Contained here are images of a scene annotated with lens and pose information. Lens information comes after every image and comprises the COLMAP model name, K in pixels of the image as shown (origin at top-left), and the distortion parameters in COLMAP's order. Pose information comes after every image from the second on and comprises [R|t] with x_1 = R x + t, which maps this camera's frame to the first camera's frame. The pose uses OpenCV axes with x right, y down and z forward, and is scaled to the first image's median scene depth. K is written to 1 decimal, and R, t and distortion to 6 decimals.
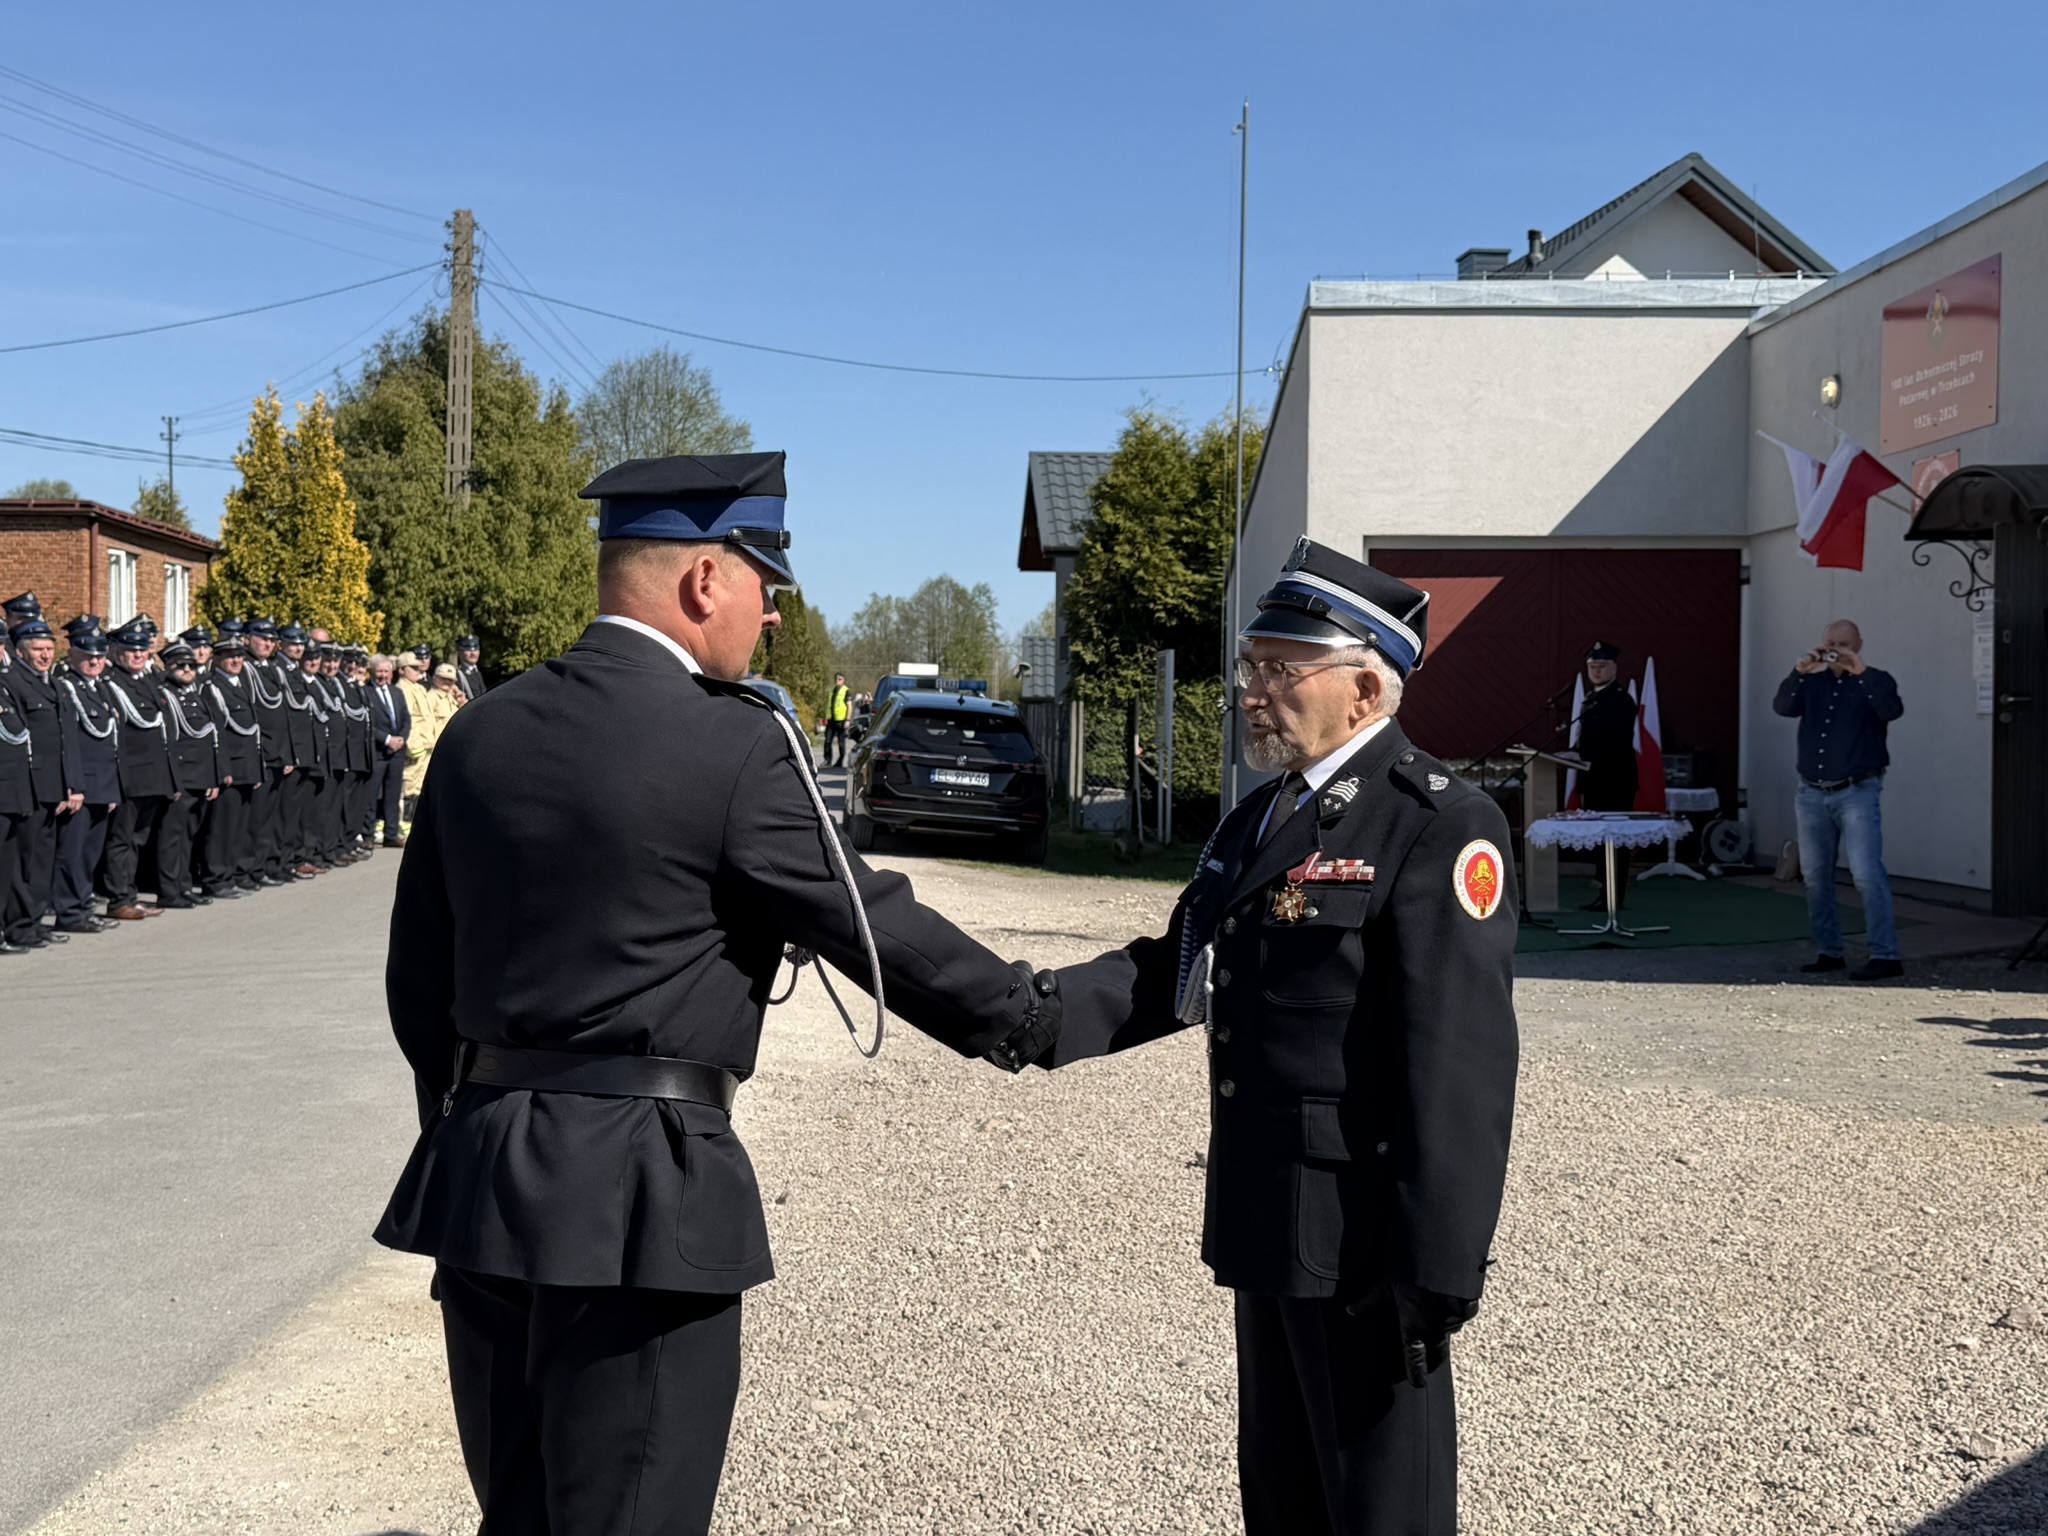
lens RADIAL K [[2505.2, 0, 1025.9], [0, 2505.2, 766.8], [0, 0, 1]] dist [0.017665, 0.000000]
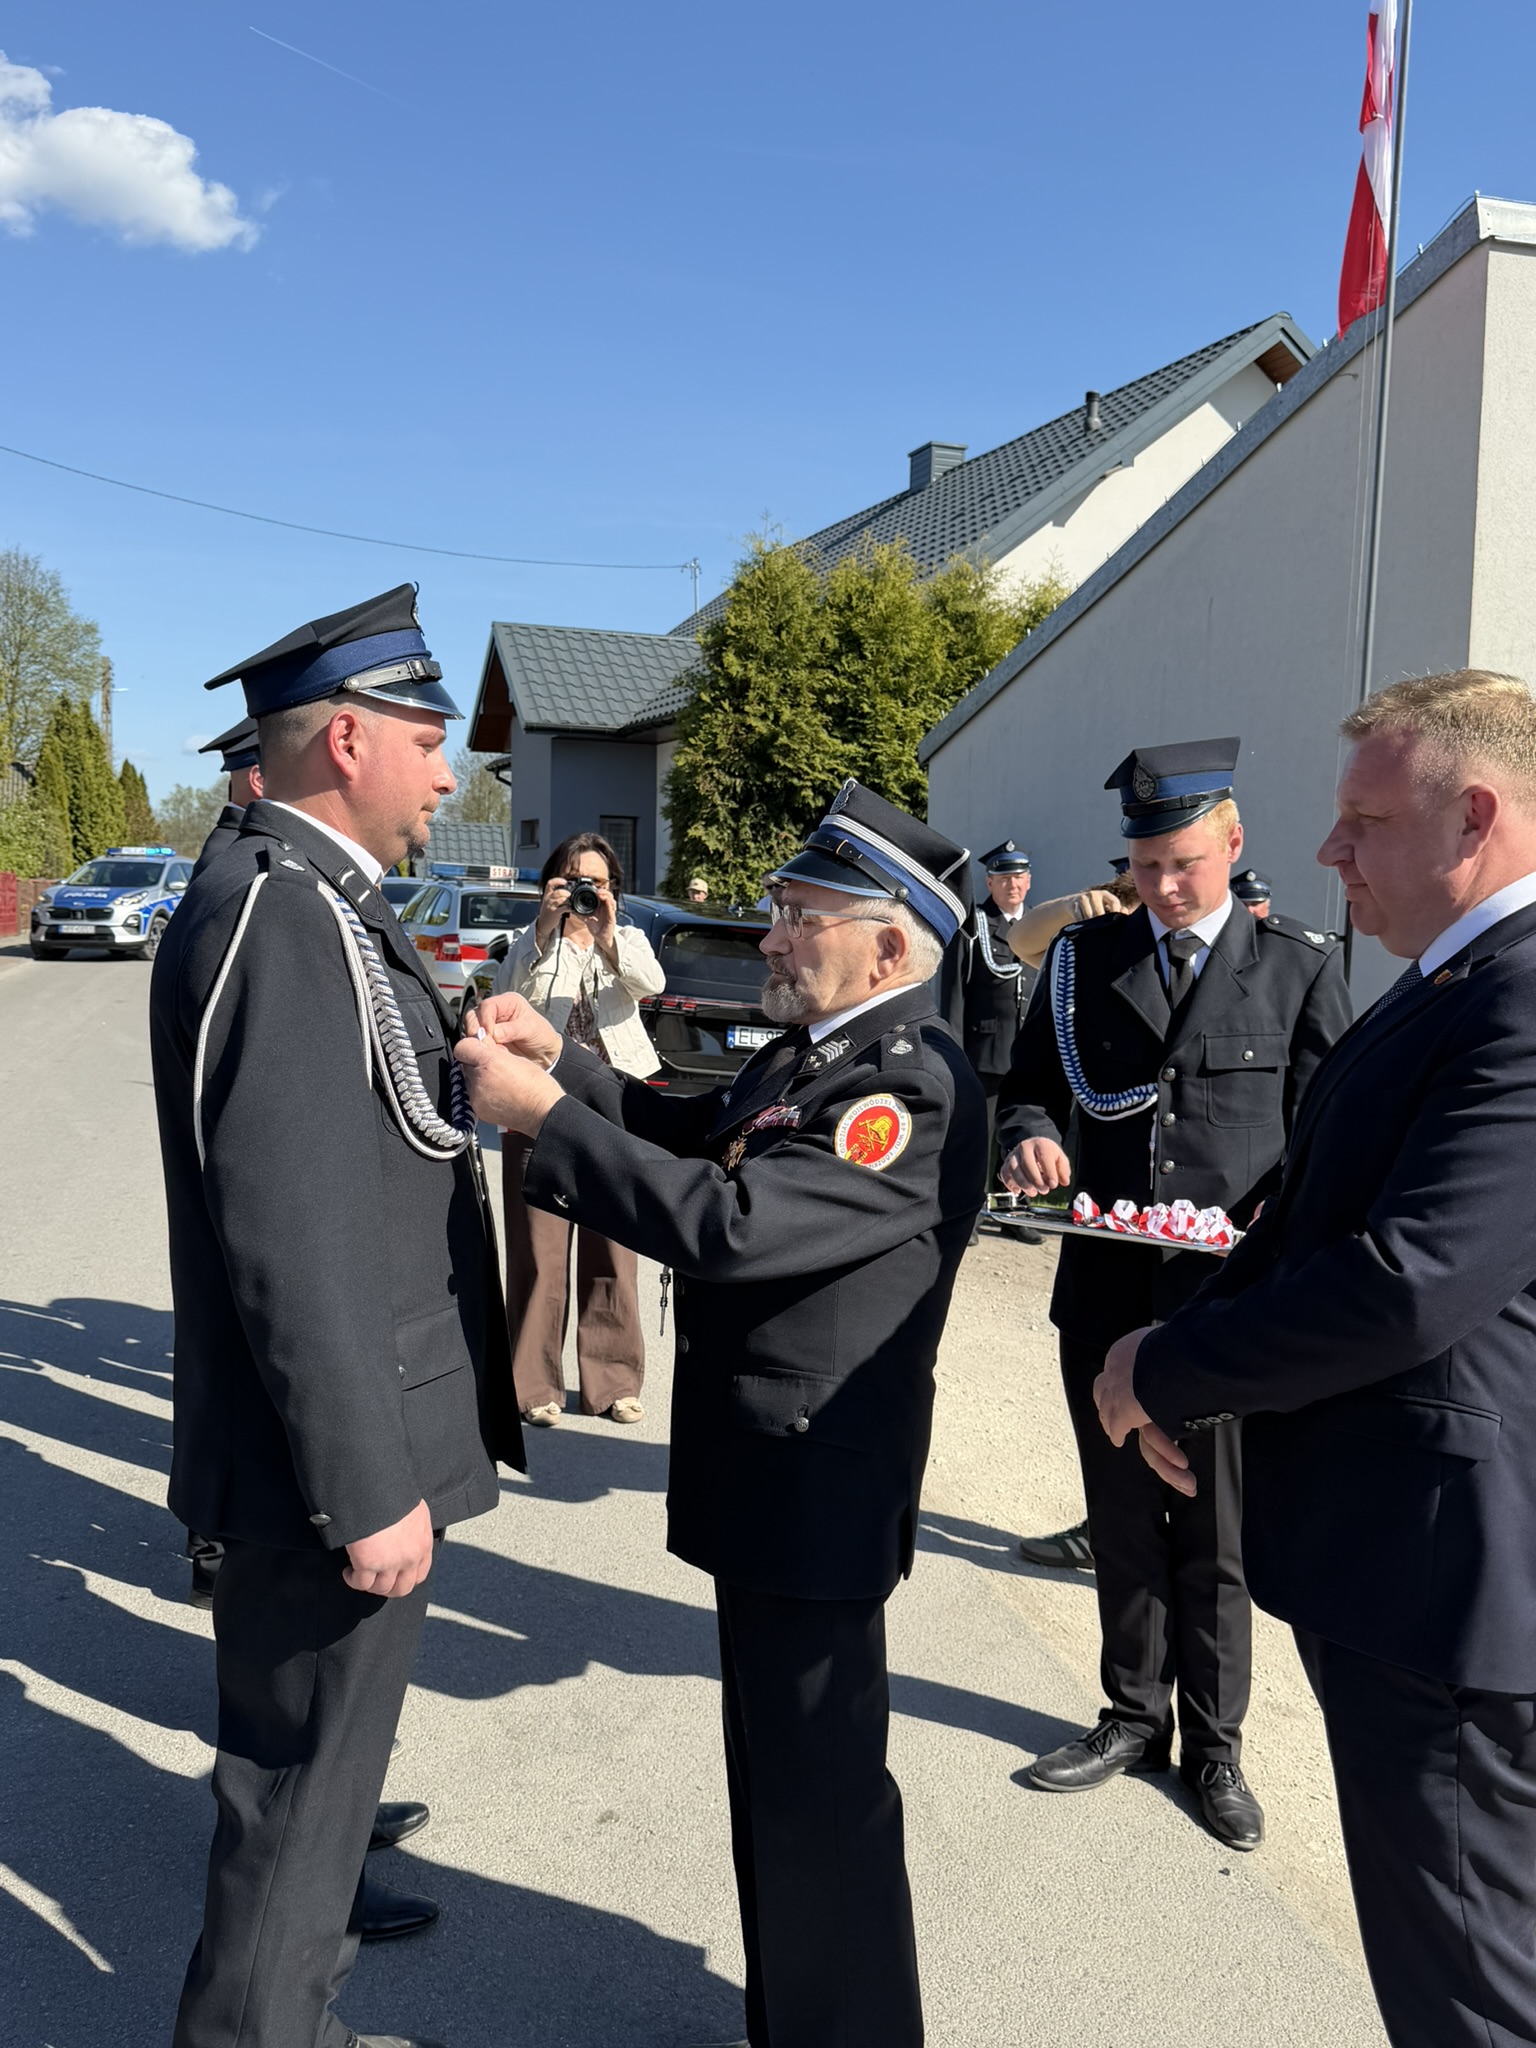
lens RADIAL K [[1821.6, 0, 762.9], [0, 1821.6, 1021.8], [0, 0, 1]] dist [0.033204, -0.010797]
pose [[0.967254, -0.002886, 0.253795, -0.106705], [-0.010670, 0.998589, 0.052021, -0.017451], [-0.253587, -0.053025, 0.965858, 0.431415]]
